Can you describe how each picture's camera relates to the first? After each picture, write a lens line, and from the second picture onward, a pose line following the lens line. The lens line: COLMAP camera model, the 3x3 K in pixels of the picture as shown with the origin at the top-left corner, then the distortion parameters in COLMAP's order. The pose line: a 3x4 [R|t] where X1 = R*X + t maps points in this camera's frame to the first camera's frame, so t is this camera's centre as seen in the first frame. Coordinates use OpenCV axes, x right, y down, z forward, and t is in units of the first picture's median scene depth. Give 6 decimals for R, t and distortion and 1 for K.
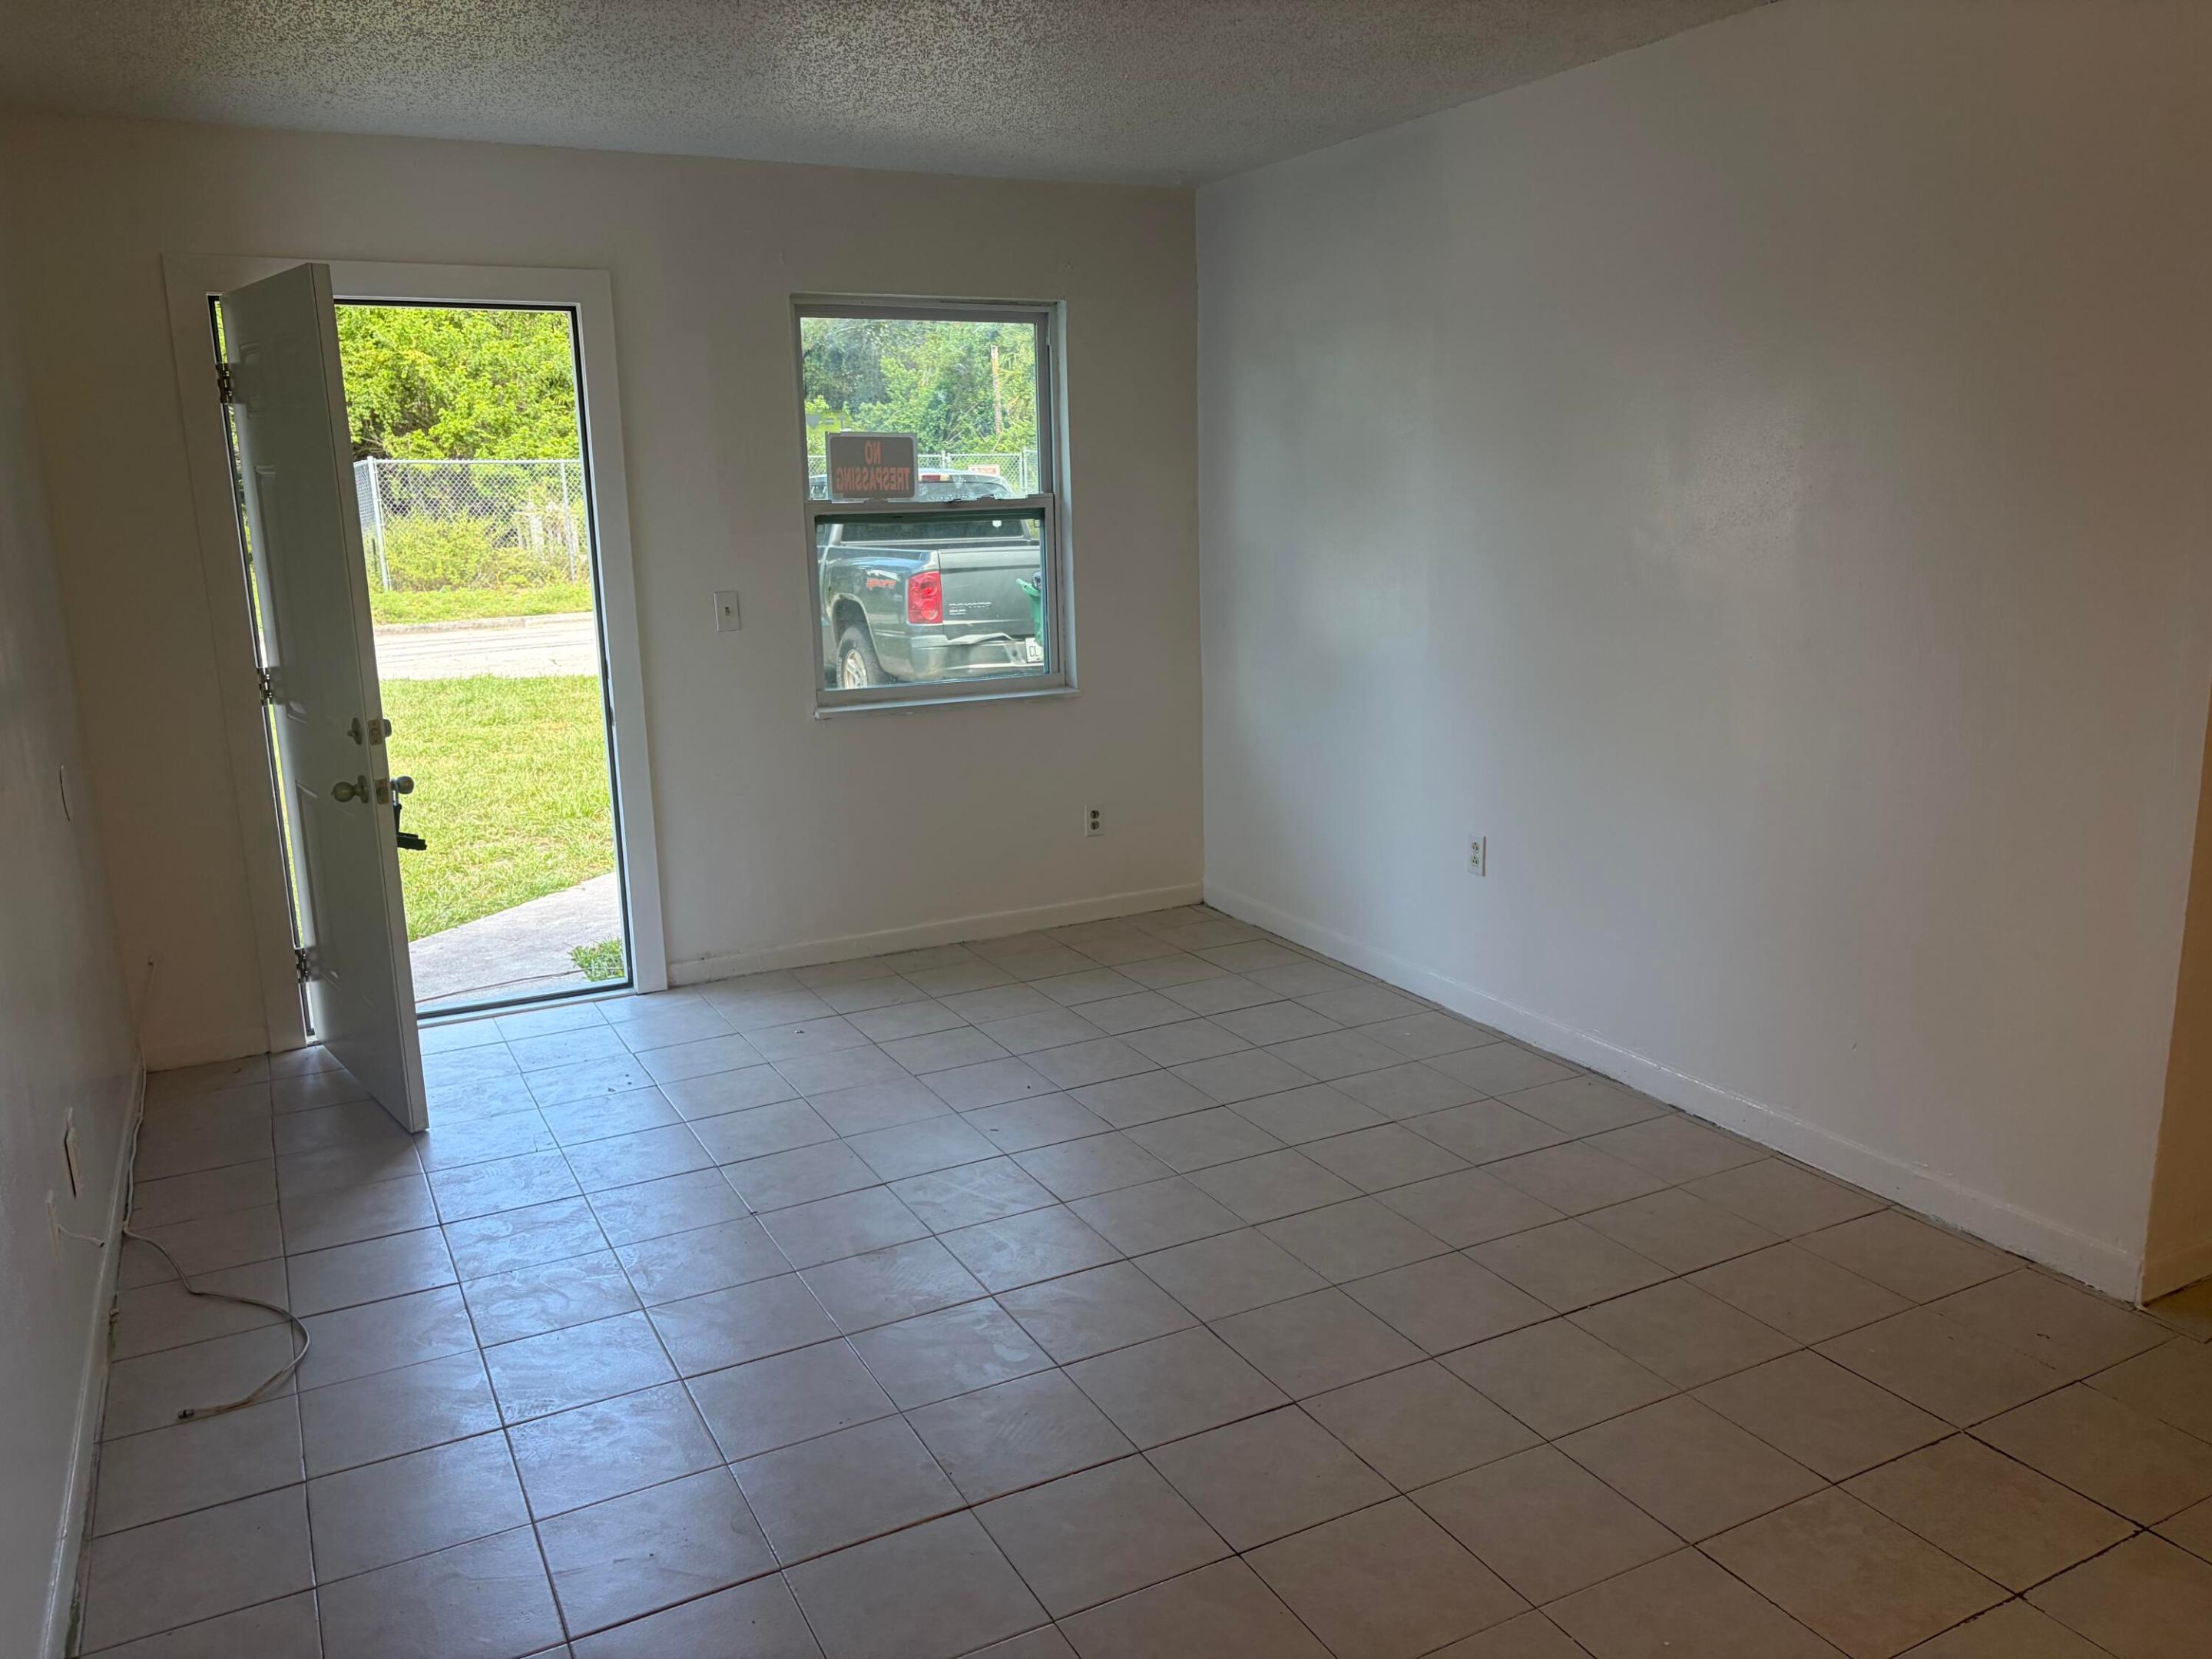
lens RADIAL K [[1638.9, 0, 1106.0], [0, 1638.9, 829.5], [0, 0, 1]] dist [0.018807, 0.004504]
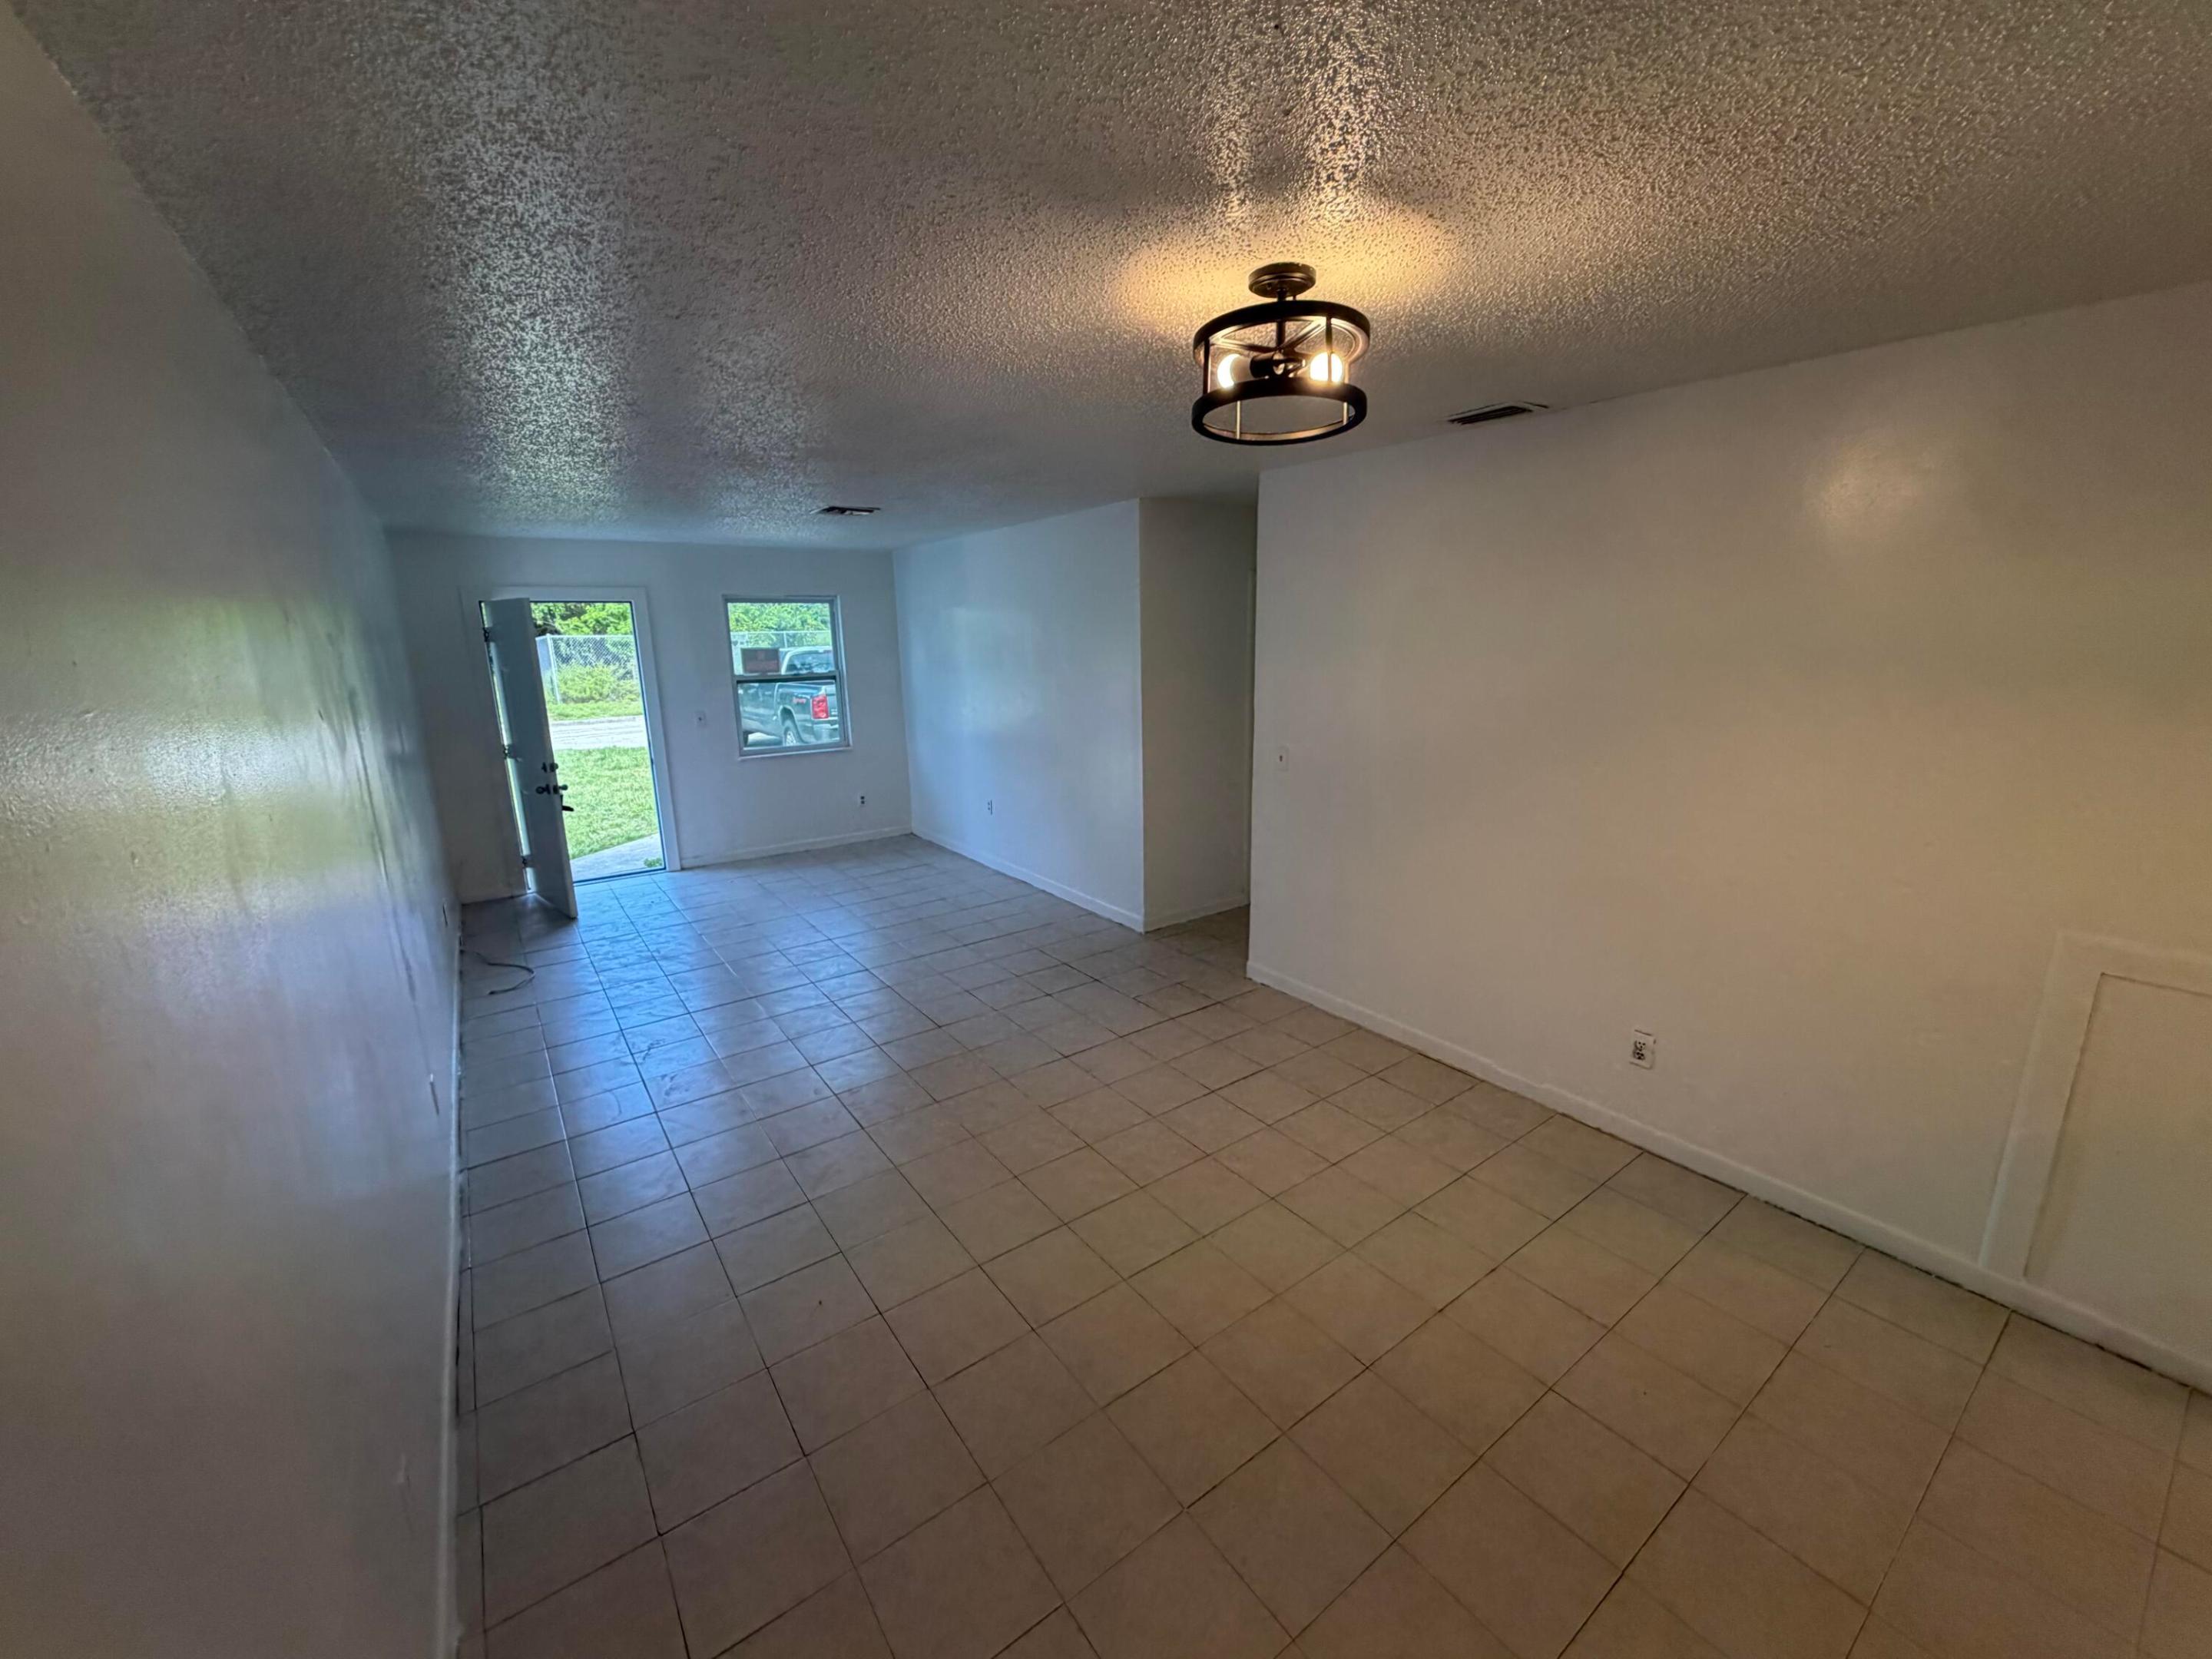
lens RADIAL K [[880.6, 0, 1106.0], [0, 880.6, 829.5], [0, 0, 1]] dist [-0.000031, 0.000081]
pose [[0.990081, -0.027620, 0.137755, 0.181579], [0.026619, 0.999604, 0.009104, 0.037788], [-0.137952, -0.005347, 0.990424, -0.397922]]
